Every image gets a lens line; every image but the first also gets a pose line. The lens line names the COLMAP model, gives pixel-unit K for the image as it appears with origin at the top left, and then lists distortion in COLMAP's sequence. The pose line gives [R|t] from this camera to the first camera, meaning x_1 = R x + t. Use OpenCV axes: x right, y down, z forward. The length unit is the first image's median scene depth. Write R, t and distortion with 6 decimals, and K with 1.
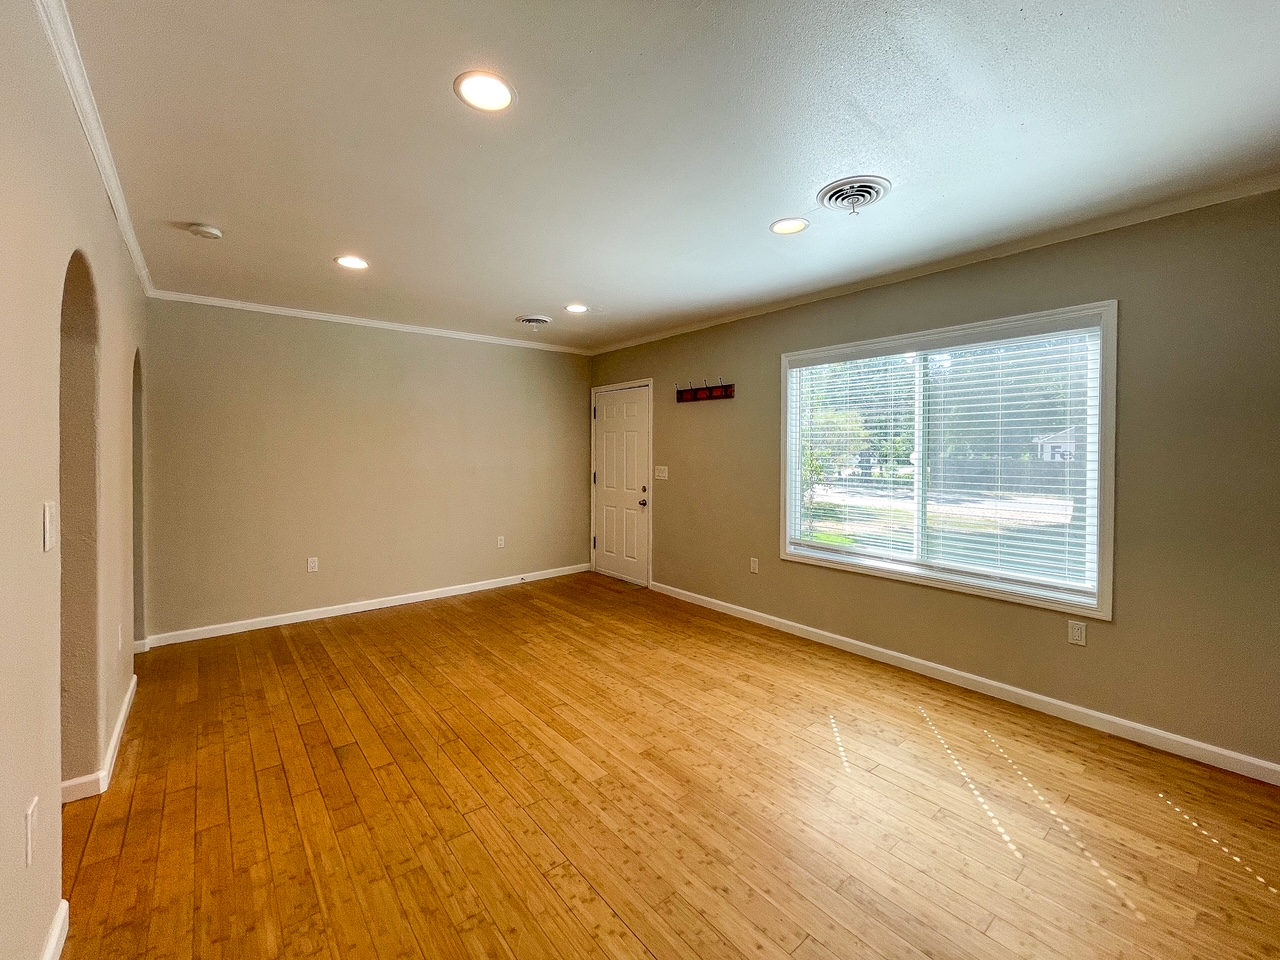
lens RADIAL K [[533.6, 0, 637.6], [0, 533.6, 457.9], [0, 0, 1]] dist [-0.001400, -0.000117]
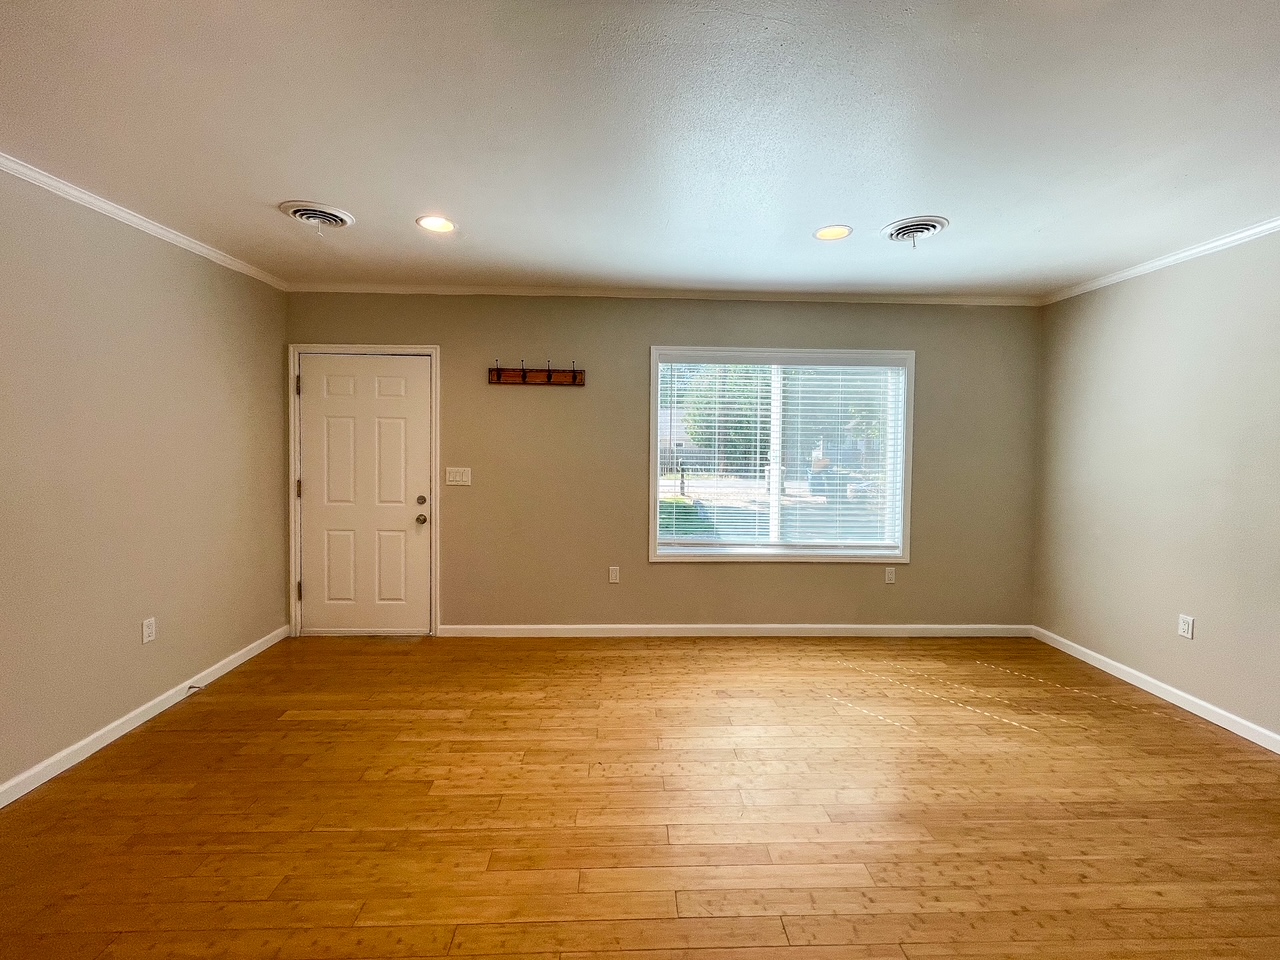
lens RADIAL K [[533.6, 0, 637.6], [0, 533.6, 457.9], [0, 0, 1]] dist [-0.001400, -0.000117]
pose [[0.605244, -0.024334, 0.795668, -0.526597], [0.000484, 0.999544, 0.030201, -0.026889], [-0.796040, -0.017894, 0.604979, 0.471703]]
